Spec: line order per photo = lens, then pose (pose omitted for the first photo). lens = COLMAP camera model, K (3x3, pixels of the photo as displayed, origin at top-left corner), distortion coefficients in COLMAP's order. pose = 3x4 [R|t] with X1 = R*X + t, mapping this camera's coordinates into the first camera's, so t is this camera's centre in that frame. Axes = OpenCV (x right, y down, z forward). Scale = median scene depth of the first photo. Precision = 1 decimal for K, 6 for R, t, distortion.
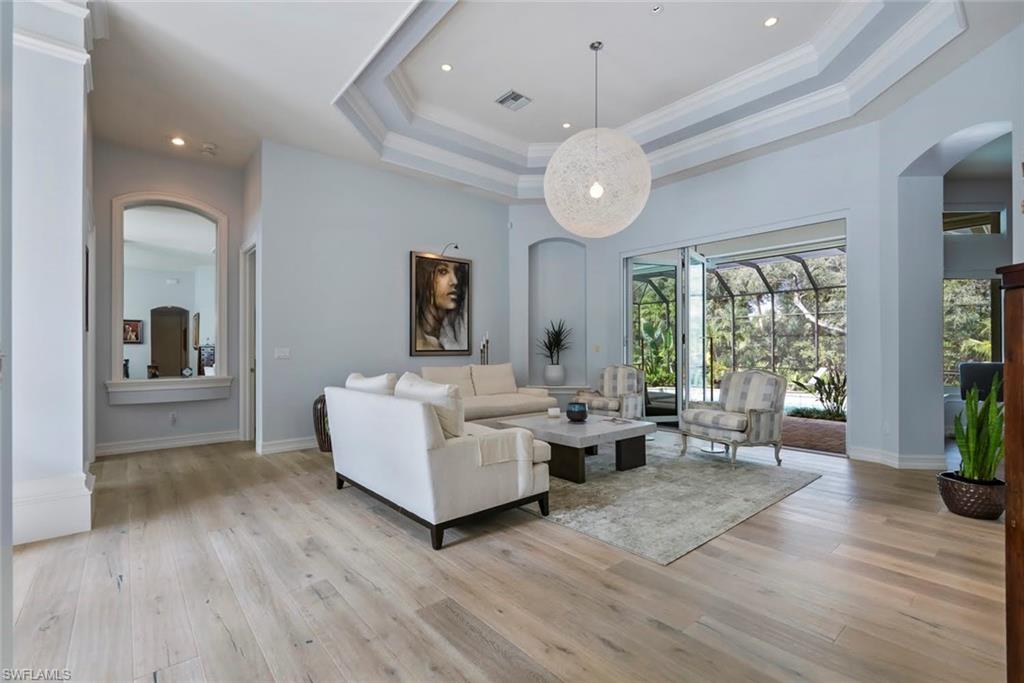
lens RADIAL K [[460.4, 0, 515.8], [0, 460.4, 346.7], [0, 0, 1]] dist [-0.002700, -0.000408]
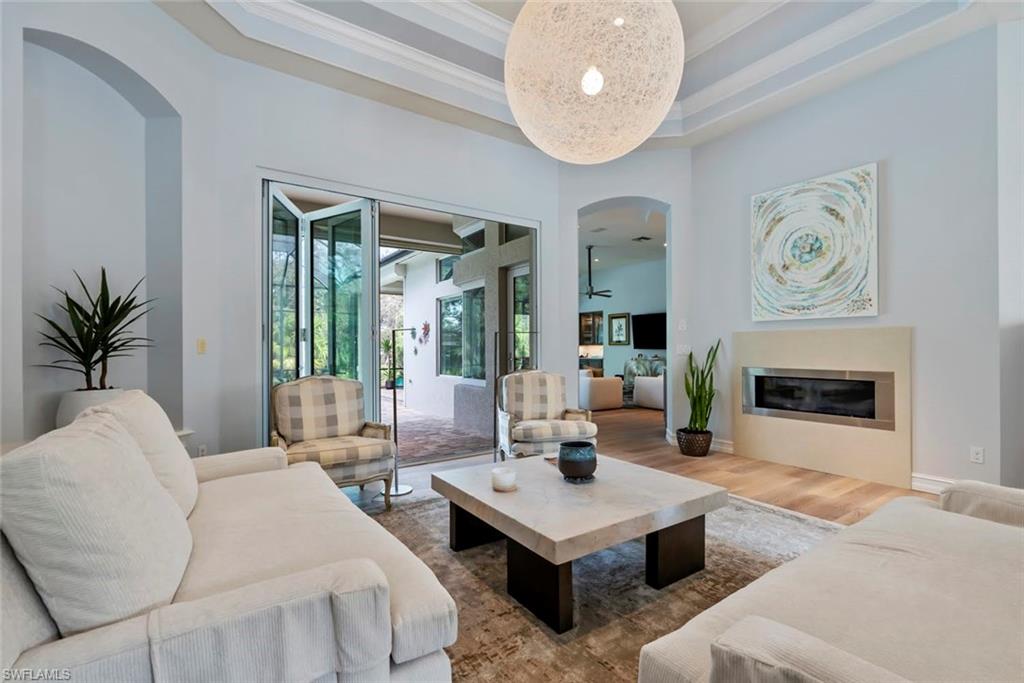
lens RADIAL K [[460.4, 0, 515.8], [0, 460.4, 346.7], [0, 0, 1]] dist [-0.002700, -0.000408]
pose [[0.110821, 0.001169, 0.993840, -0.425746], [-0.000317, 0.999999, -0.001141, 0.006491], [-0.993840, -0.000189, 0.110821, 1.022873]]
